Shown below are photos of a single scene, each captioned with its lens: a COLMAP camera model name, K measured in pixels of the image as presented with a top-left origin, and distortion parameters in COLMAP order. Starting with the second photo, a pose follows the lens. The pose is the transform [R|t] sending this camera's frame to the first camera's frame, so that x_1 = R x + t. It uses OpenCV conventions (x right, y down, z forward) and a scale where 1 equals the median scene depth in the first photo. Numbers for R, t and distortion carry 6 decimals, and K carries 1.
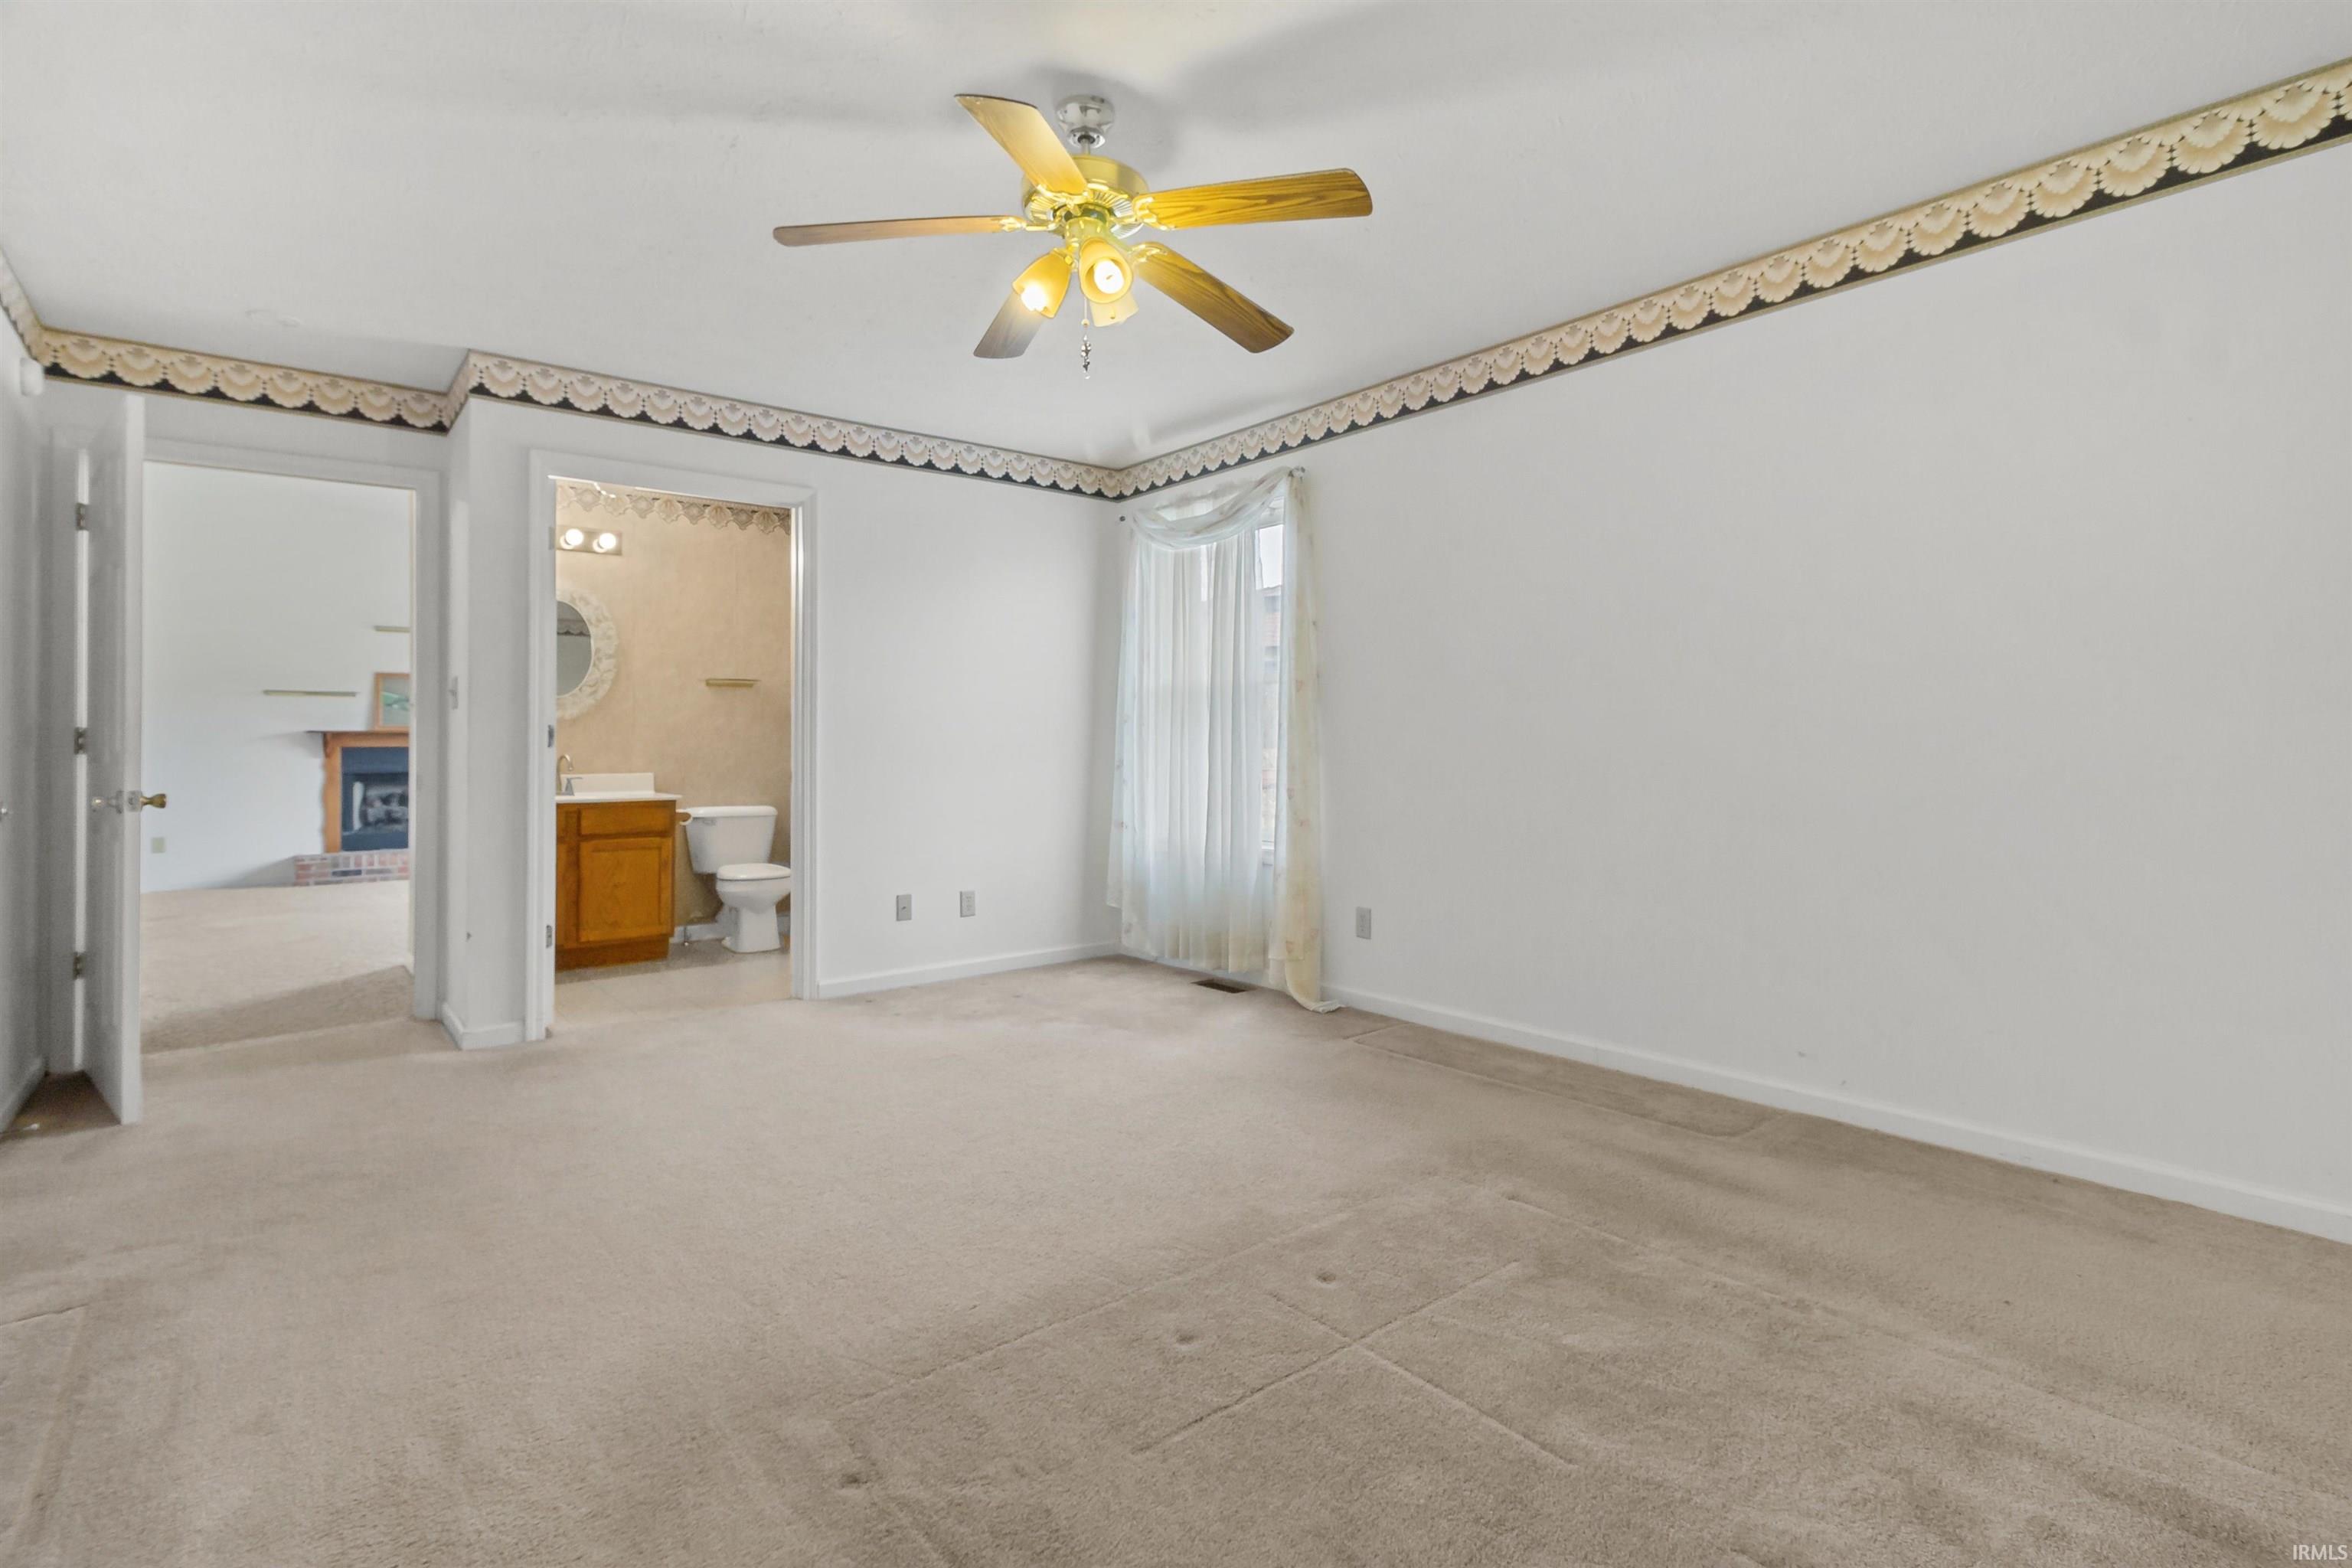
lens RADIAL K [[1131.8, 0, 1198.3], [0, 1131.8, 735.6], [0, 0, 1]] dist [0.002305, 0.001471]
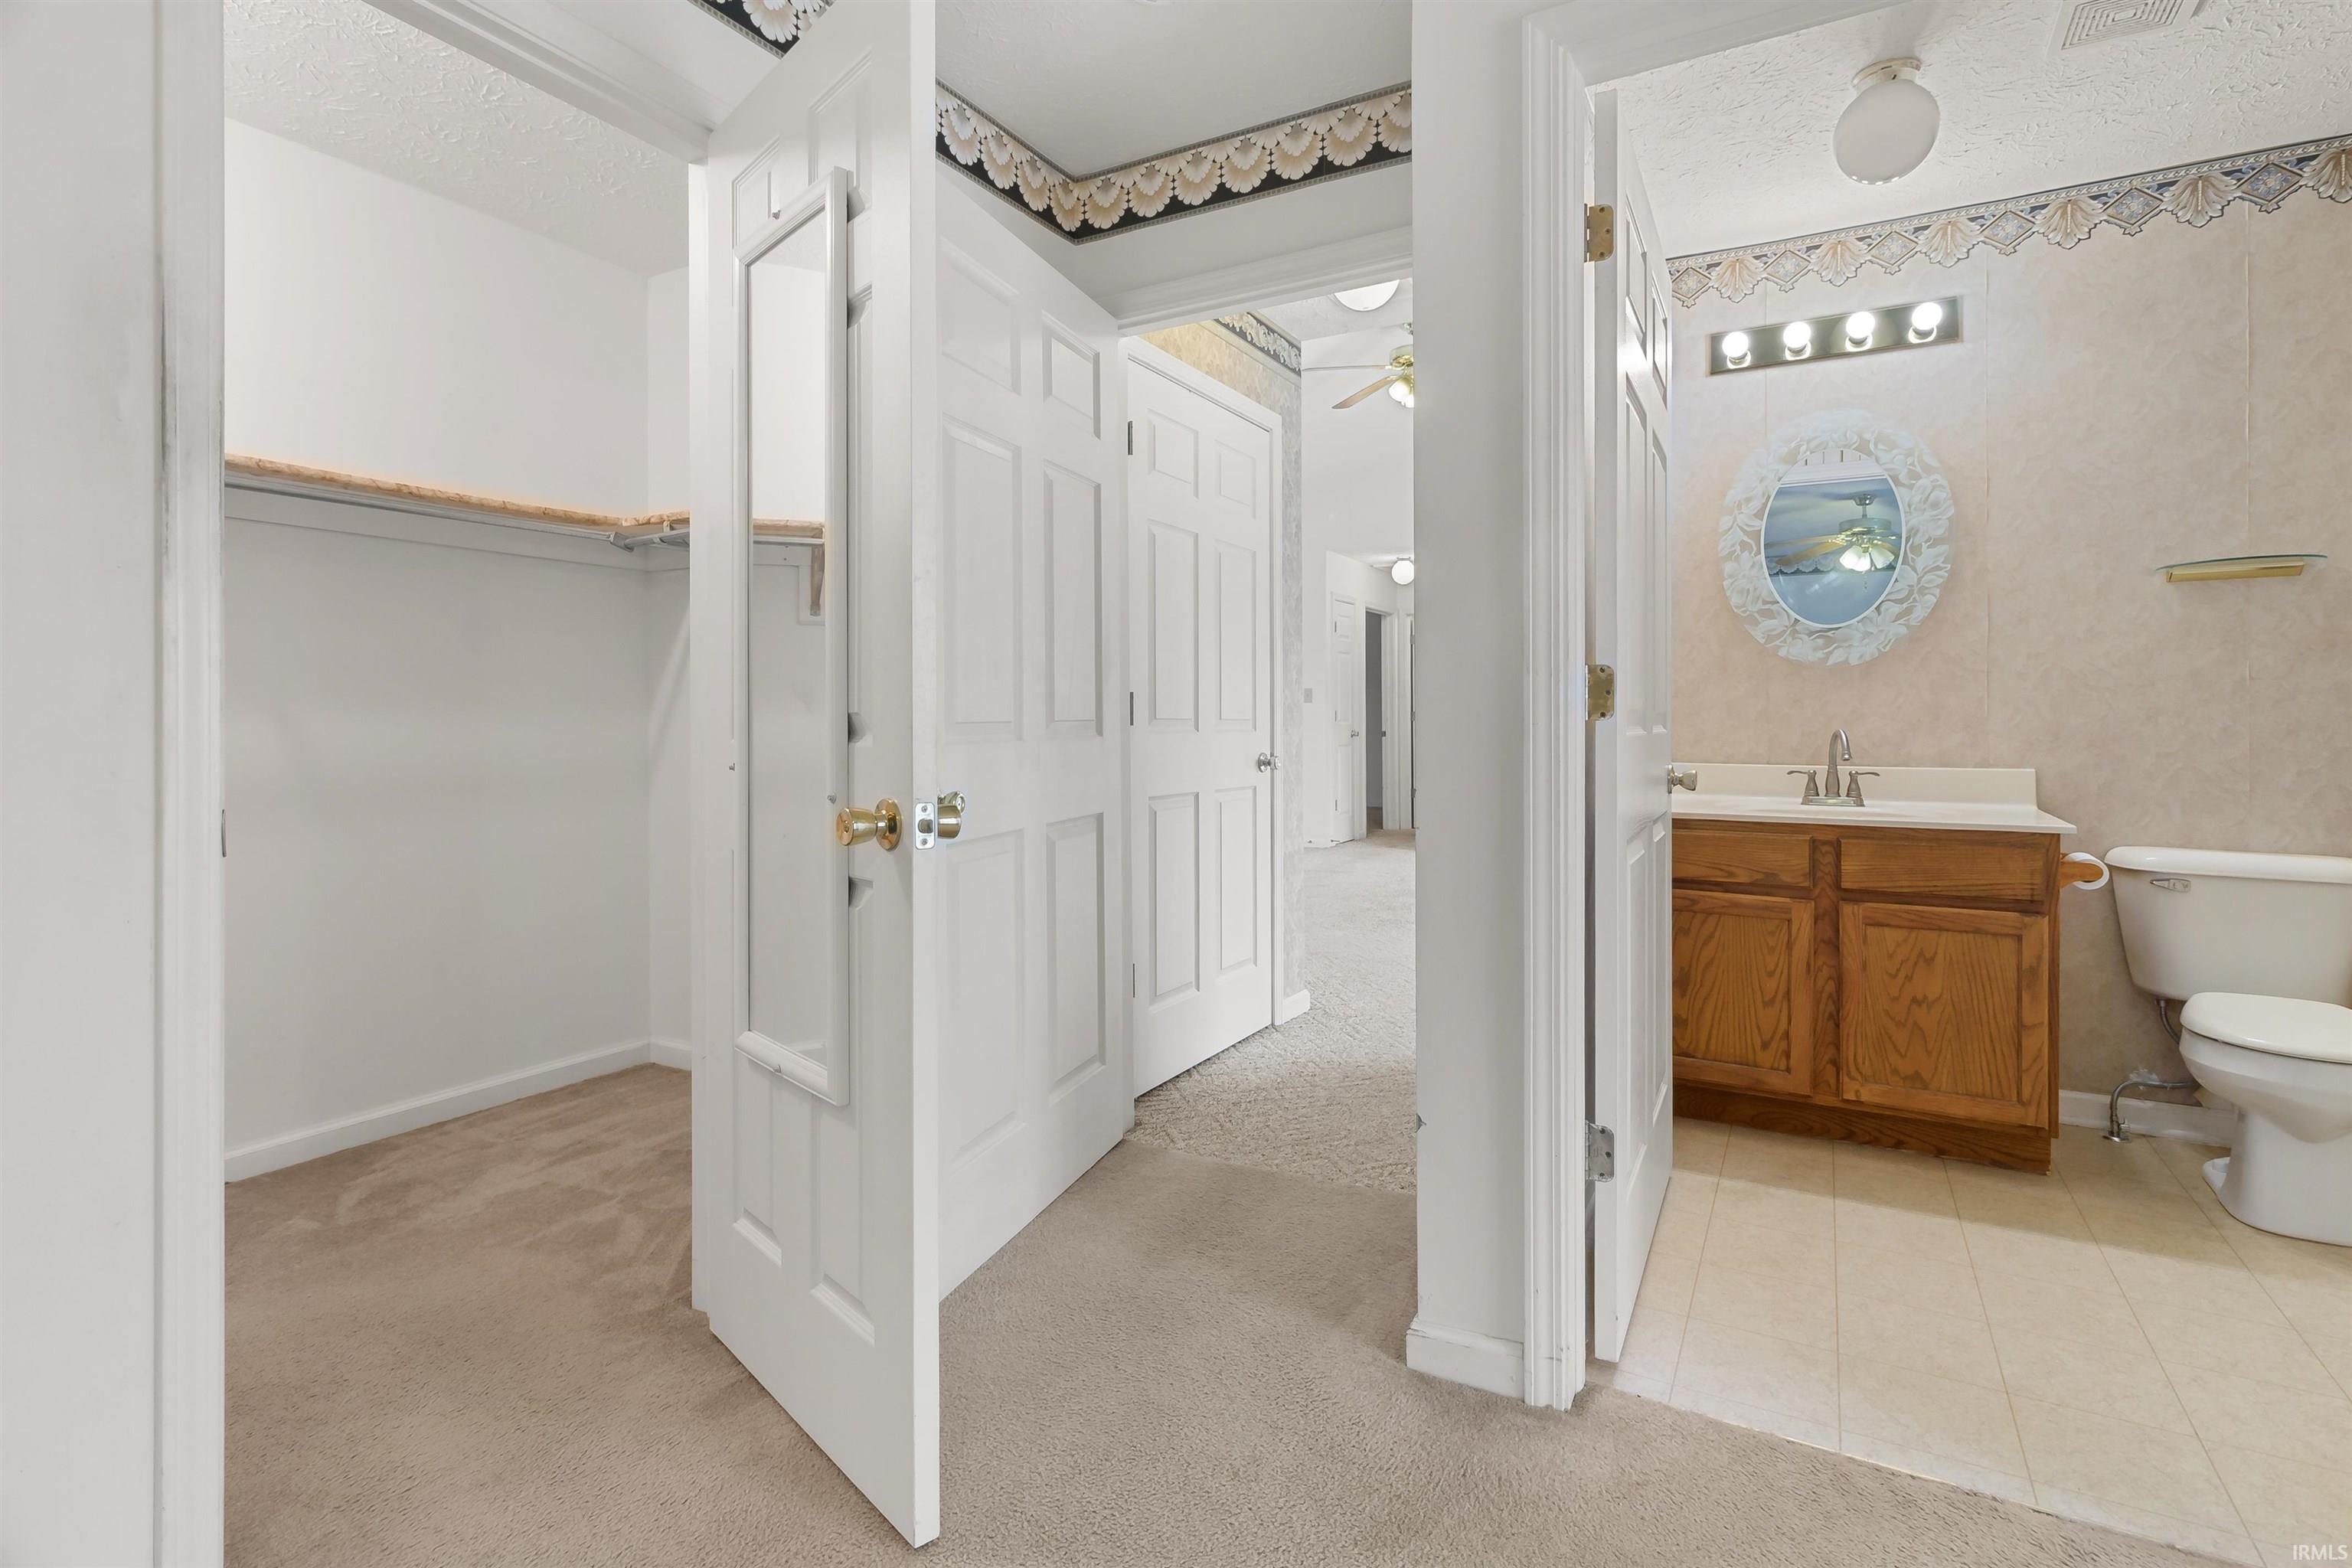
lens RADIAL K [[1131.8, 0, 1202.8], [0, 1131.8, 715.5], [0, 0, 1]] dist [0.002305, 0.001471]
pose [[0.370155, -0.001617, -0.928969, -0.164344], [0.007533, 0.999971, 0.001261, 0.006722], [0.928940, -0.007465, 0.370156, 0.501281]]
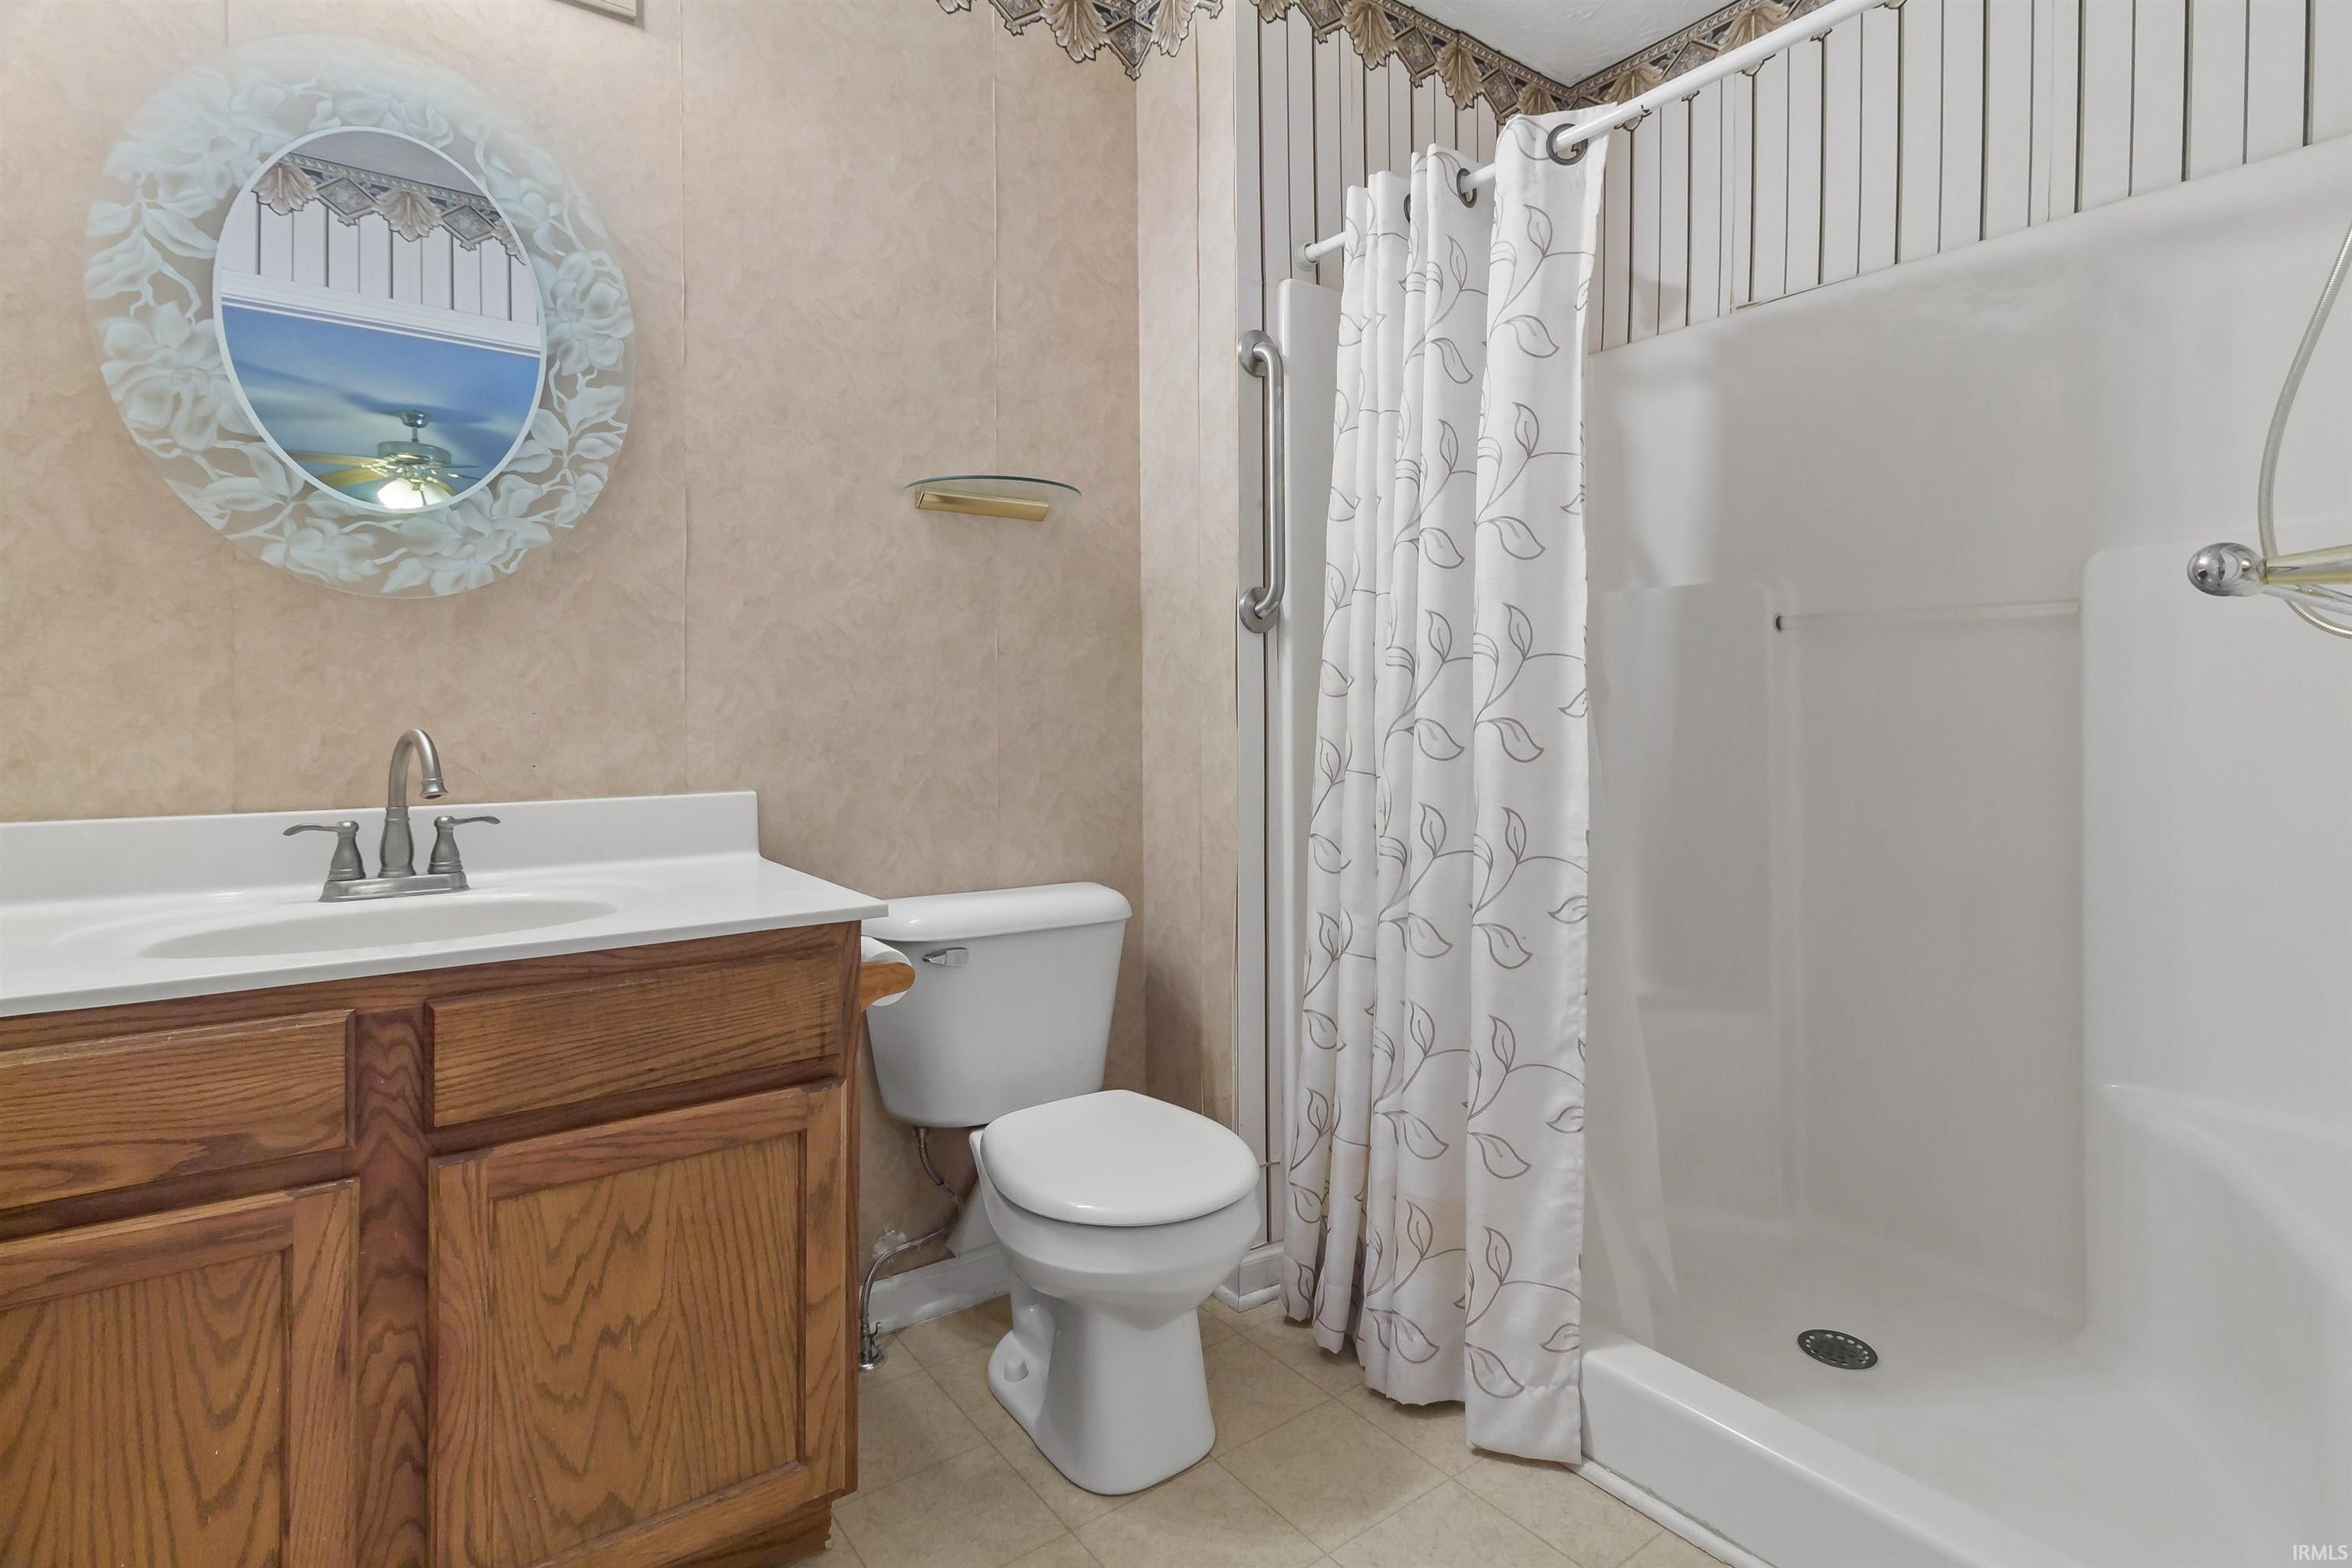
lens RADIAL K [[1131.8, 0, 1195.9], [0, 1131.8, 715.3], [0, 0, 1]] dist [0.002305, 0.001471]
pose [[0.998896, -0.000886, -0.046967, -0.365755], [0.001321, 0.999957, 0.009223, 0.011040], [0.046957, -0.009275, 0.998854, 0.737005]]
